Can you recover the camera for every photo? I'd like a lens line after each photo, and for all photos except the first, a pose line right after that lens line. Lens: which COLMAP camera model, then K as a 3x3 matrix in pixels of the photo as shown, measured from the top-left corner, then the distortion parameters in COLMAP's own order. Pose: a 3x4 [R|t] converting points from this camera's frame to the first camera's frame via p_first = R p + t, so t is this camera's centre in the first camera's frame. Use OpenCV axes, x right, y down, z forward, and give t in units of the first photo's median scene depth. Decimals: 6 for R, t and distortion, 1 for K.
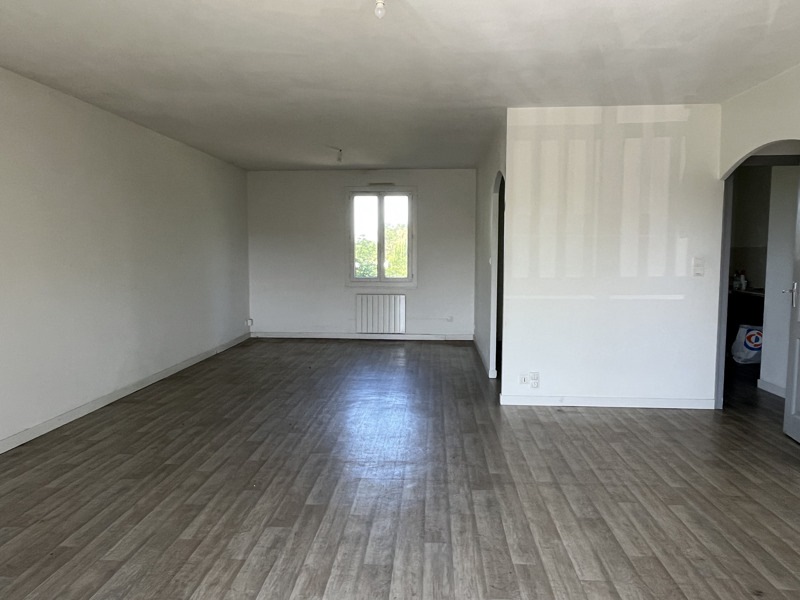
lens RADIAL K [[576.8, 0, 400.0], [0, 576.8, 300.0], [0, 0, 1]] dist [-0.005264, -0.004271]
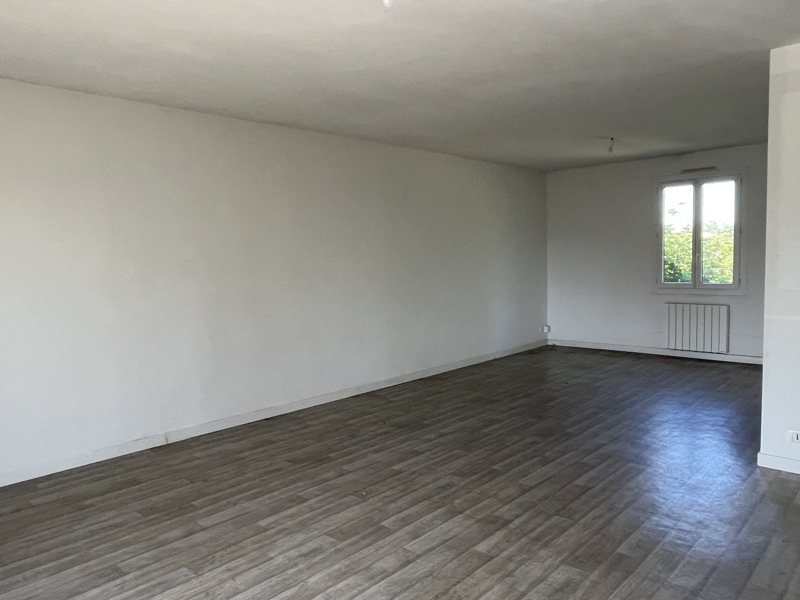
lens RADIAL K [[581.9, 0, 400.0], [0, 581.9, 300.0], [0, 0, 1]] dist [-0.002237, -0.000854]
pose [[0.769513, 0.024260, -0.638171, 0.311330], [-0.024502, 0.999664, 0.008457, -0.021846], [0.638161, 0.009128, 0.769848, 0.168627]]
